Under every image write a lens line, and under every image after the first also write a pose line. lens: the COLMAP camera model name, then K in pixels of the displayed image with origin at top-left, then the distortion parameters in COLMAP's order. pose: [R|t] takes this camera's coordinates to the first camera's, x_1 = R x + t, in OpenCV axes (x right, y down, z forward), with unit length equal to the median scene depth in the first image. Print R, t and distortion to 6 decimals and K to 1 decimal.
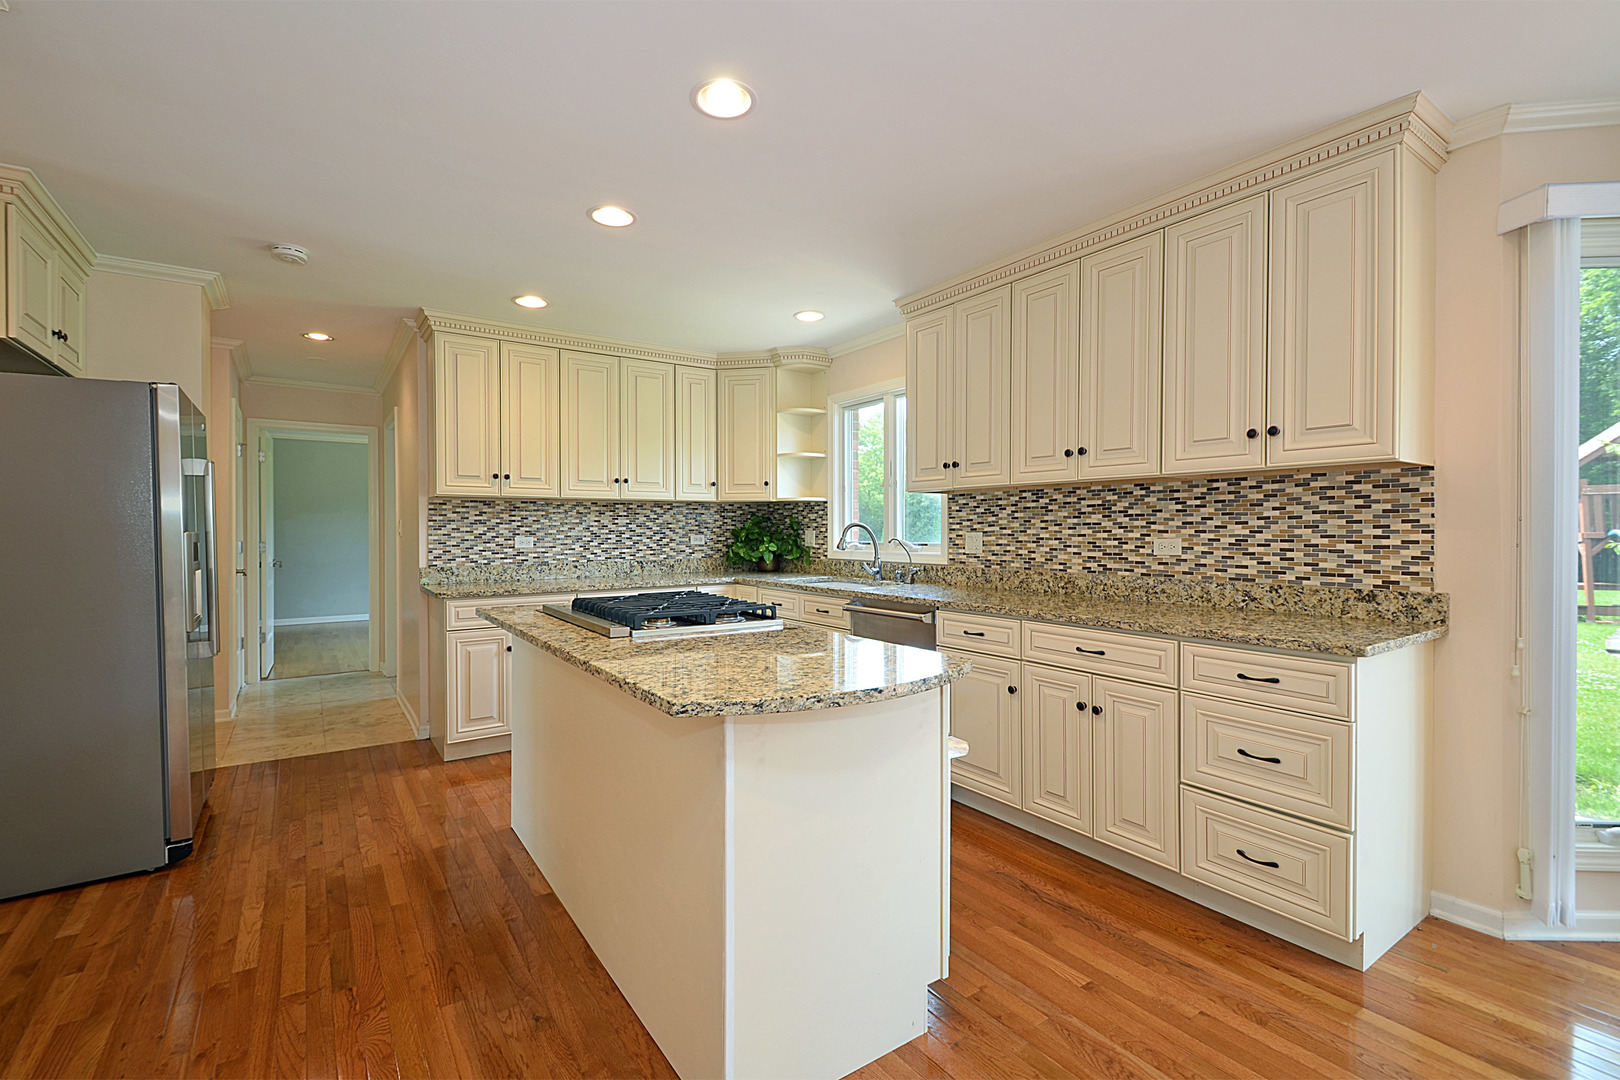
lens RADIAL K [[719.7, 0, 812.2], [0, 719.7, 544.8], [0, 0, 1]] dist [0.019443, -0.008934]
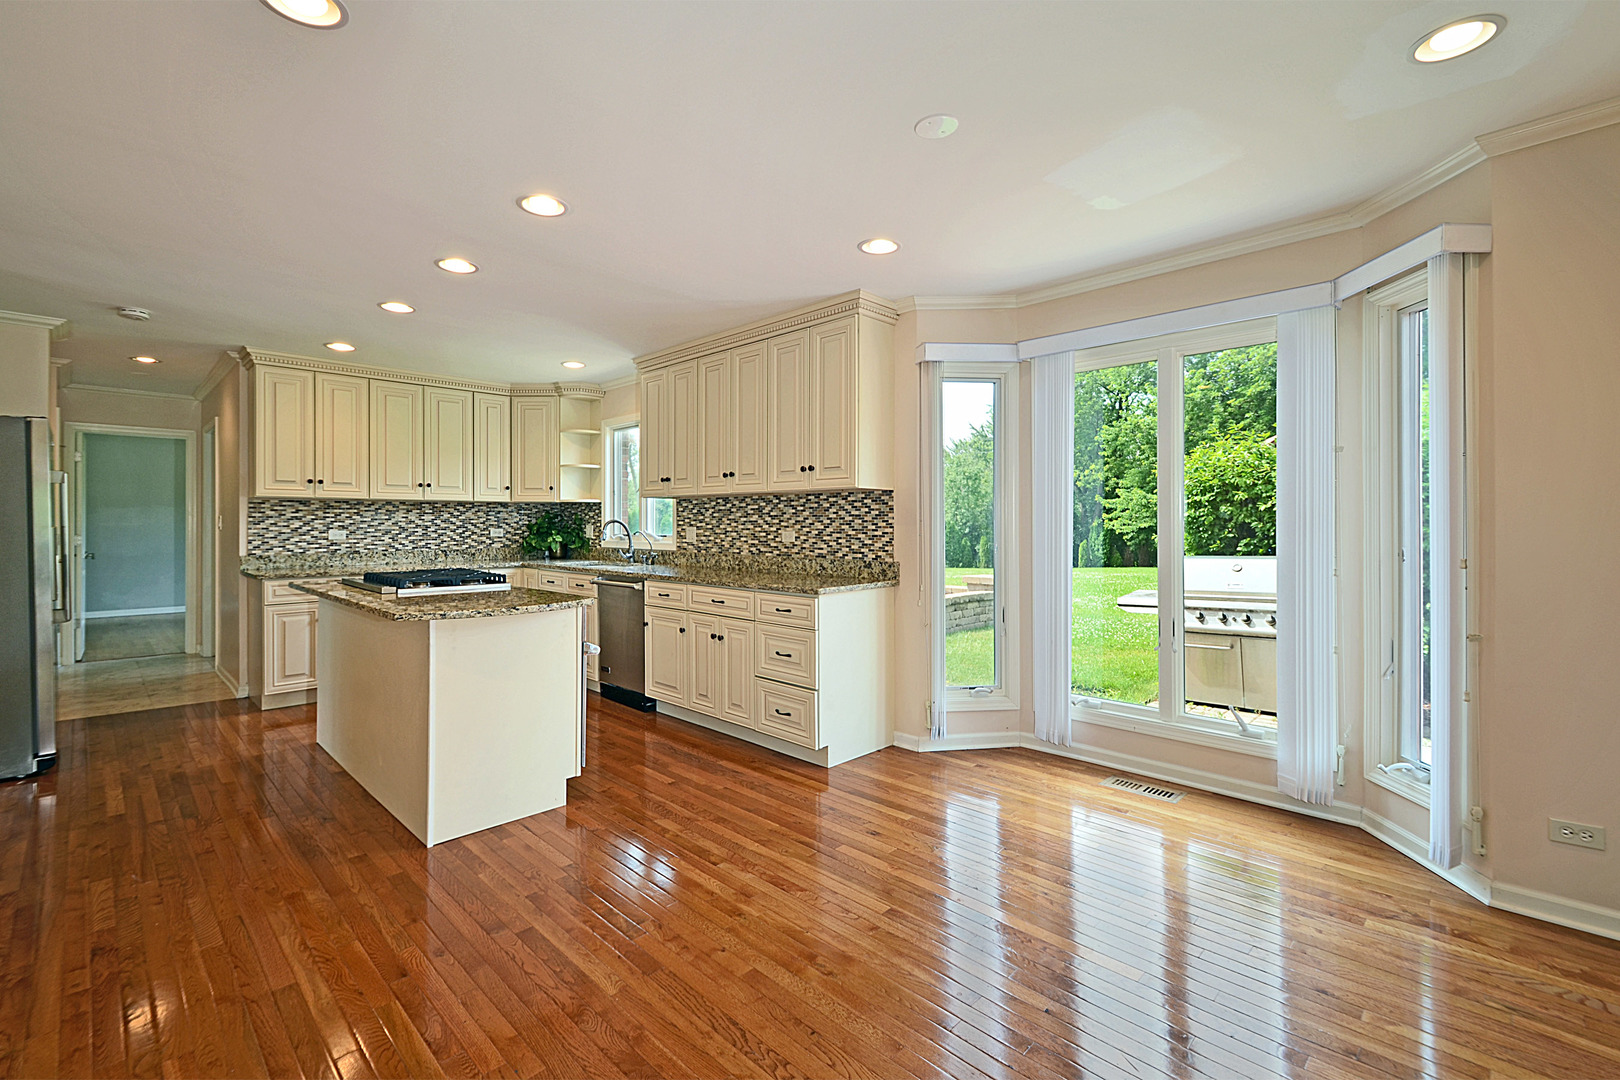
lens RADIAL K [[719.7, 0, 809.5], [0, 719.7, 530.3], [0, 0, 1]] dist [0.019443, -0.008934]
pose [[0.984565, 0.000046, 0.175018, 0.253508], [0.002125, 0.999923, -0.012218, 0.007722], [-0.175006, 0.012401, 0.984489, -0.505091]]
